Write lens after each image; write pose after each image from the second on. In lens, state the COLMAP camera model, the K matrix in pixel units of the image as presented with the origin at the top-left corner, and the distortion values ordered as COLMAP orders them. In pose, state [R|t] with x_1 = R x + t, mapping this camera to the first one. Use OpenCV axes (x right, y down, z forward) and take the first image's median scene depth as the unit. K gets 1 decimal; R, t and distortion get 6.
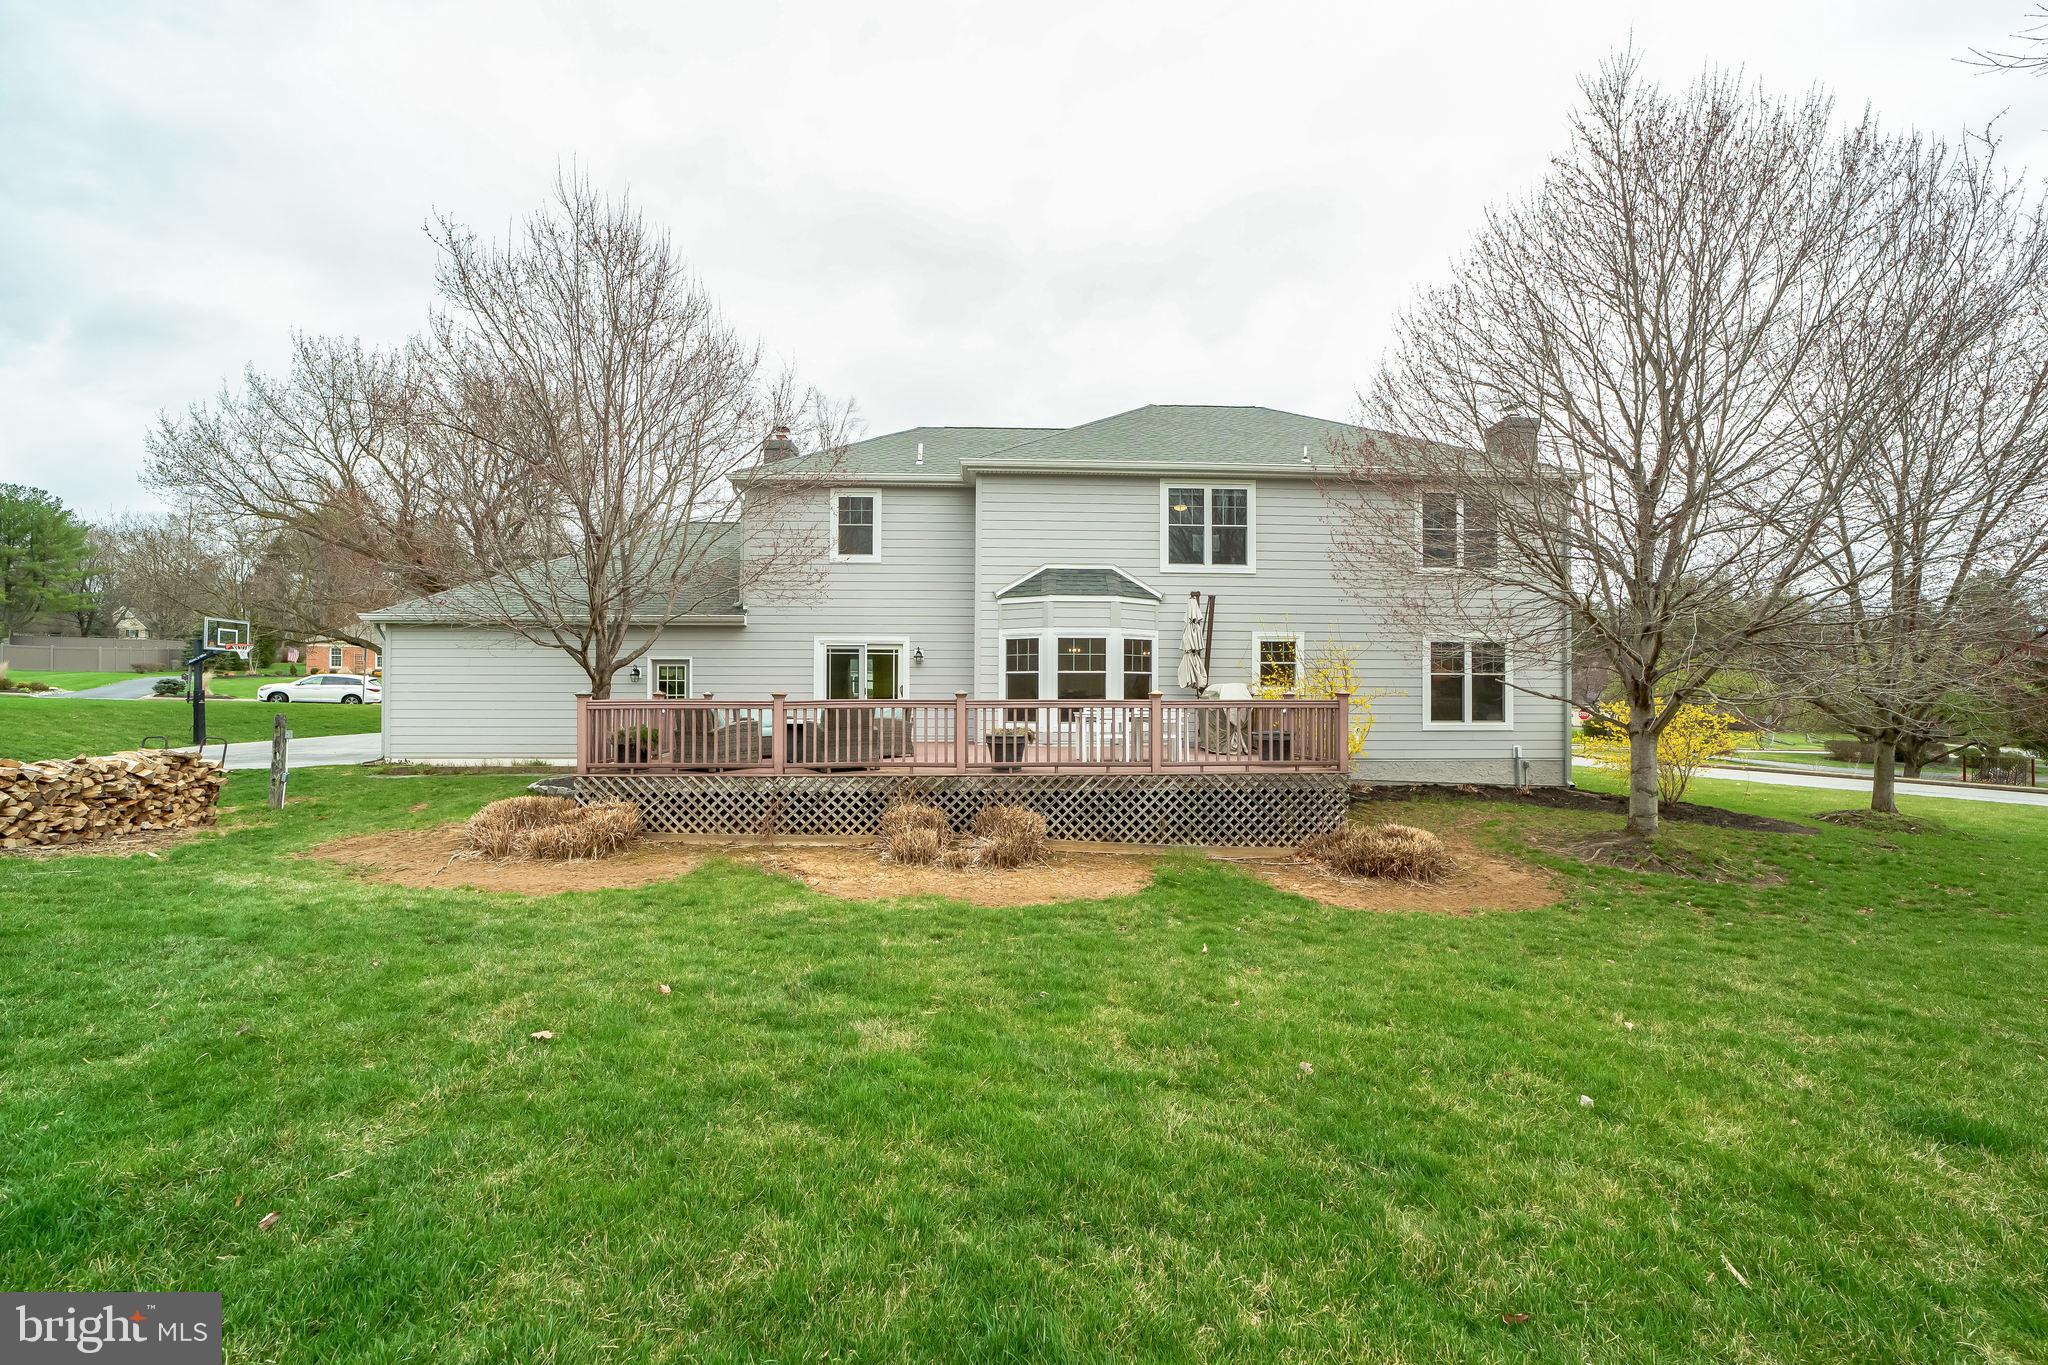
lens RADIAL K [[799.0, 0, 1016.3], [0, 799.0, 688.4], [0, 0, 1]] dist [-0.046539, 0.011743]
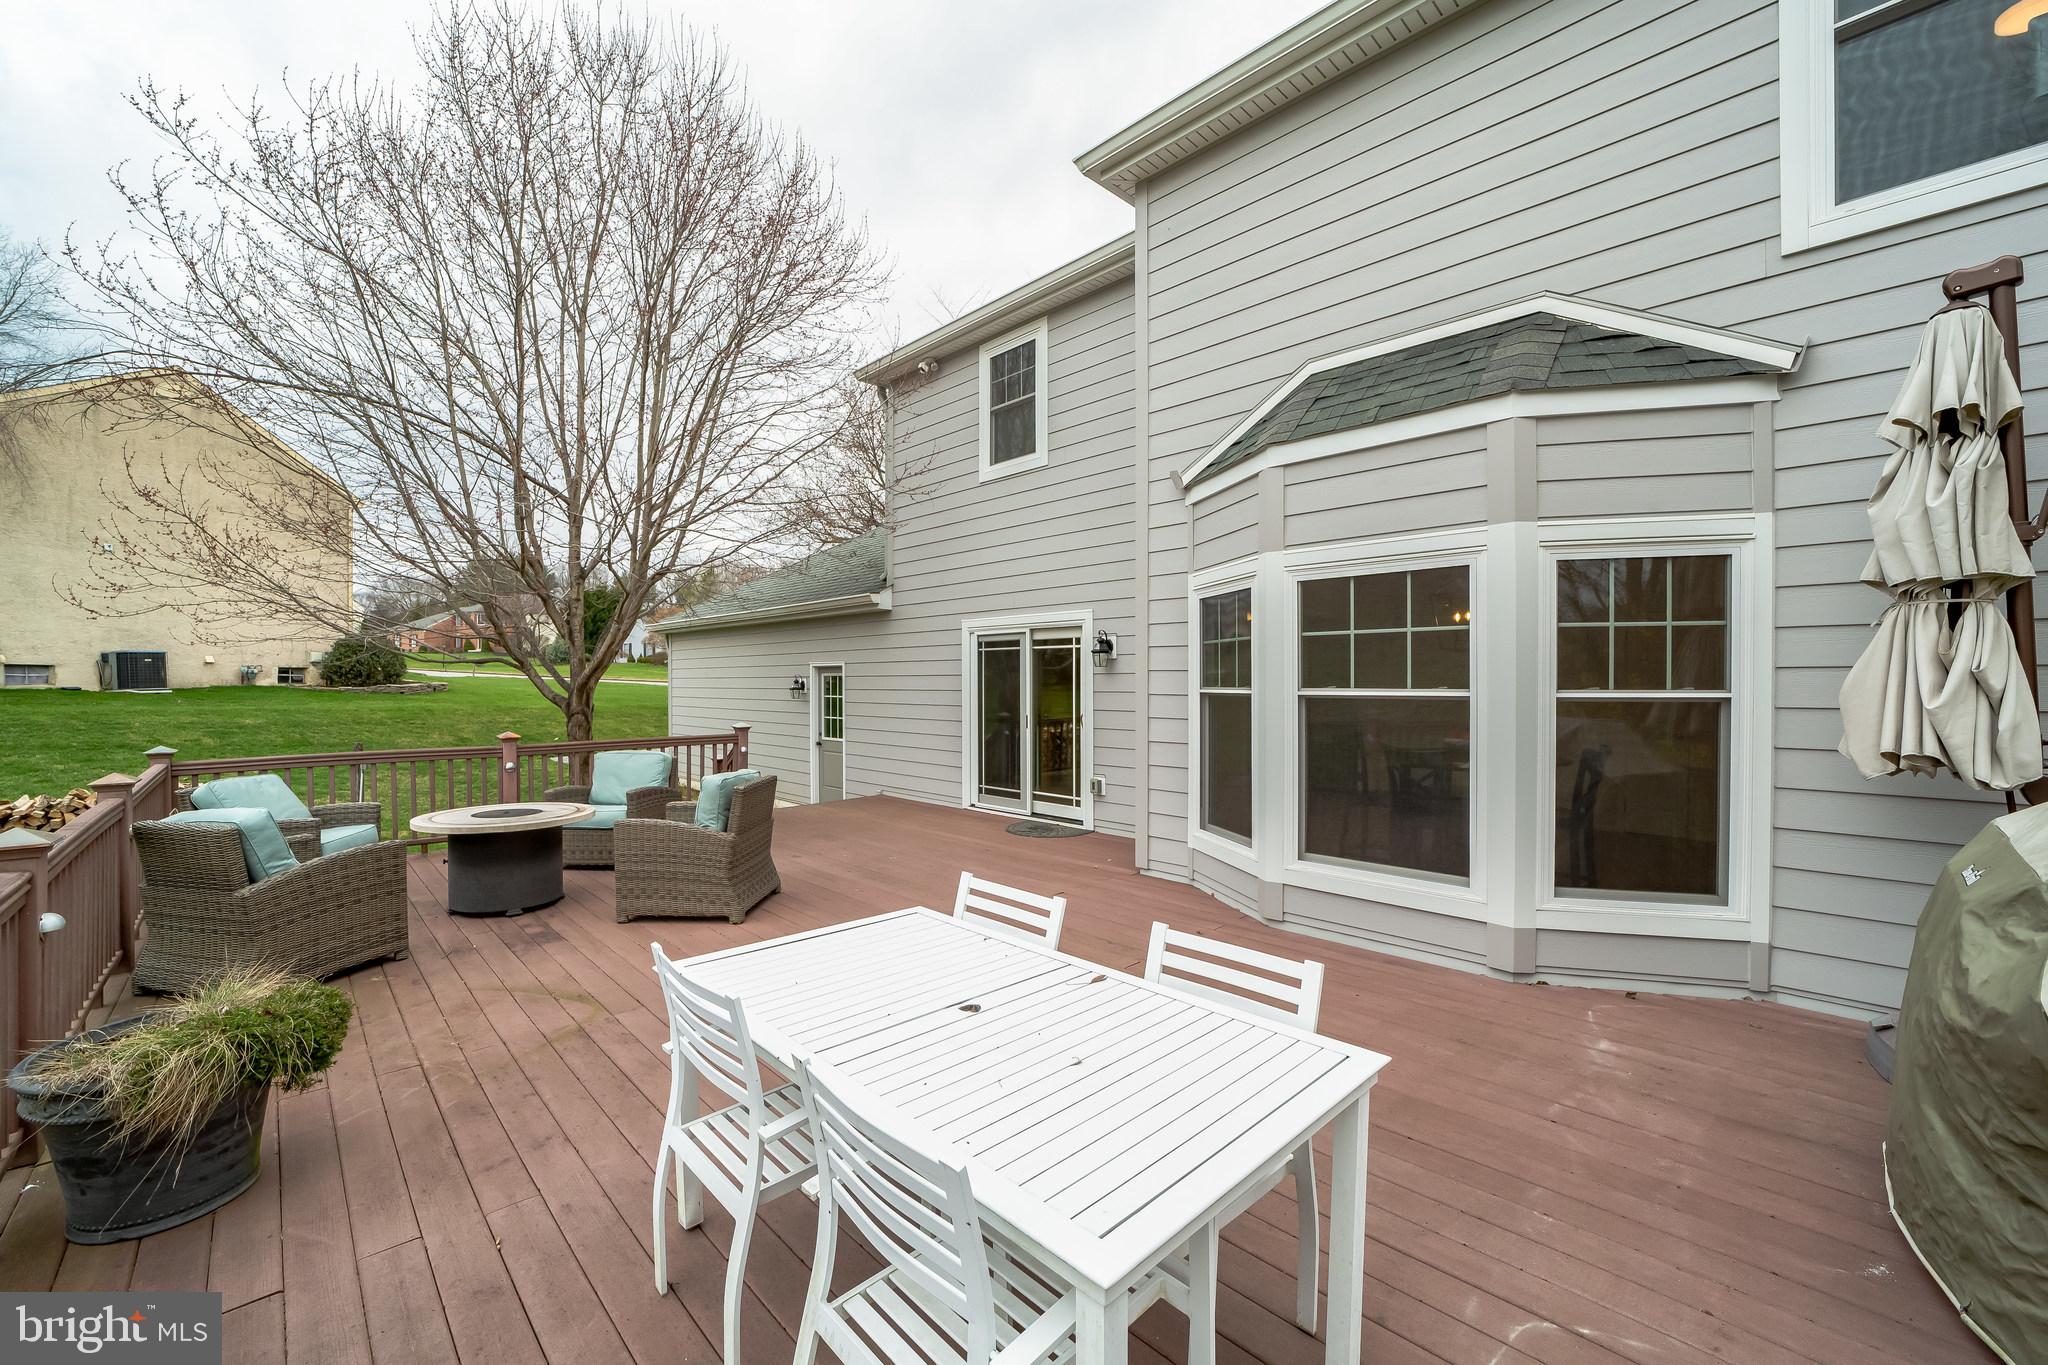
lens RADIAL K [[799.0, 0, 1016.3], [0, 799.0, 688.4], [0, 0, 1]] dist [-0.046539, 0.011743]
pose [[0.645259, 0.007467, -0.763927, 0.208660], [0.002500, 0.999926, 0.011886, -0.024901], [0.763960, -0.009579, 0.645193, 0.696168]]
